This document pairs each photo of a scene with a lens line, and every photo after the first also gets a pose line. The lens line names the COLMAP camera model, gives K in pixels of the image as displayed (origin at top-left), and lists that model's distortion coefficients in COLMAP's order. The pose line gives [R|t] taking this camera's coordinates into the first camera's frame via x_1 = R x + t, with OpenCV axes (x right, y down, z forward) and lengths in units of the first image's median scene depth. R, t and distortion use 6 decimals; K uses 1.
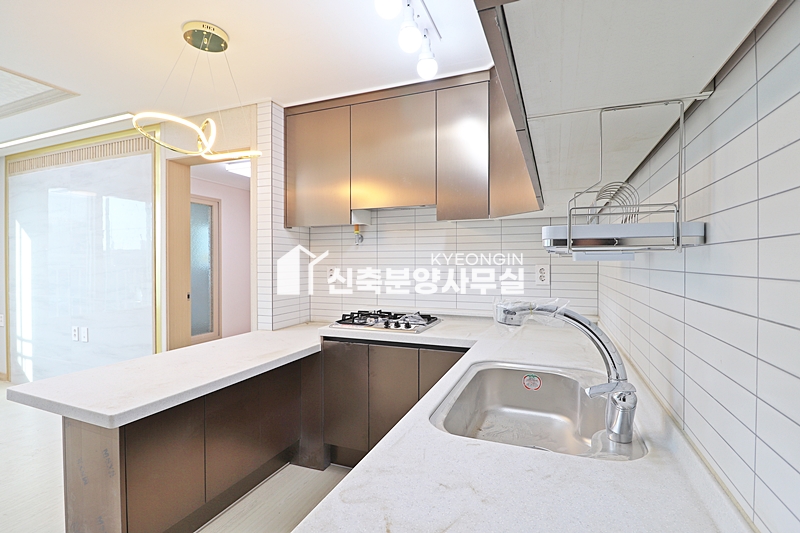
lens RADIAL K [[370.5, 0, 410.5], [0, 370.5, 264.7], [0, 0, 1]] dist [-0.008137, -0.006300]
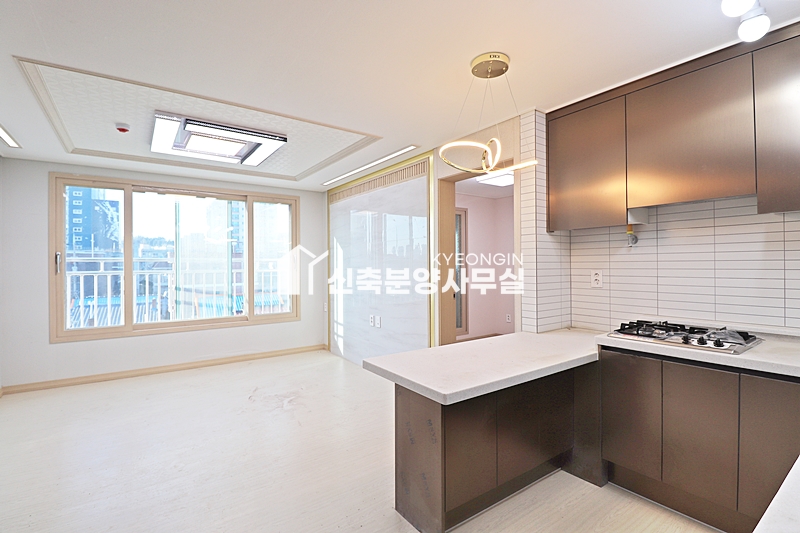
lens RADIAL K [[370.5, 0, 400.3], [0, 370.5, 262.5], [0, 0, 1]] dist [-0.008137, -0.006300]
pose [[0.839855, -0.007693, -0.542756, -0.132144], [0.003571, 0.999956, -0.008646, -0.009646], [0.542799, 0.005323, 0.839846, -0.062449]]
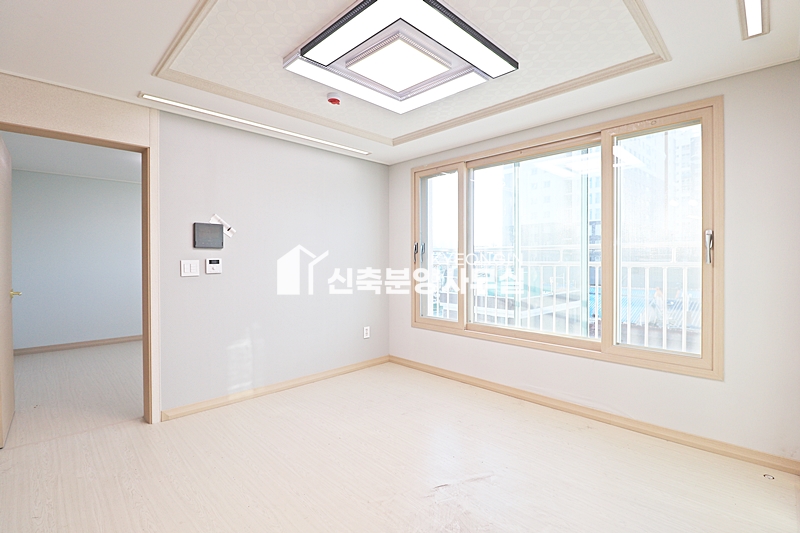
lens RADIAL K [[370.5, 0, 405.6], [0, 370.5, 267.8], [0, 0, 1]] dist [-0.008137, -0.006300]
pose [[-0.398529, 0.025994, -0.916787, -0.550926], [-0.004363, 0.999533, 0.030237, -0.008865], [0.917145, 0.016050, -0.398229, 0.882014]]
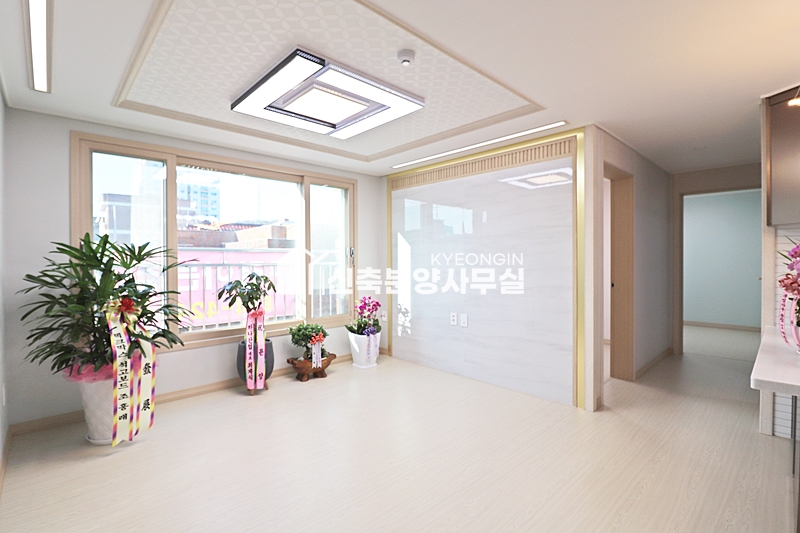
lens RADIAL K [[370.5, 0, 411.4], [0, 370.5, 257.4], [0, 0, 1]] dist [-0.008137, -0.006300]
pose [[0.911191, -0.005143, -0.411953, -0.661421], [0.001042, 0.999948, -0.010180, -0.003636], [0.411984, 0.008847, 0.911148, -0.155661]]
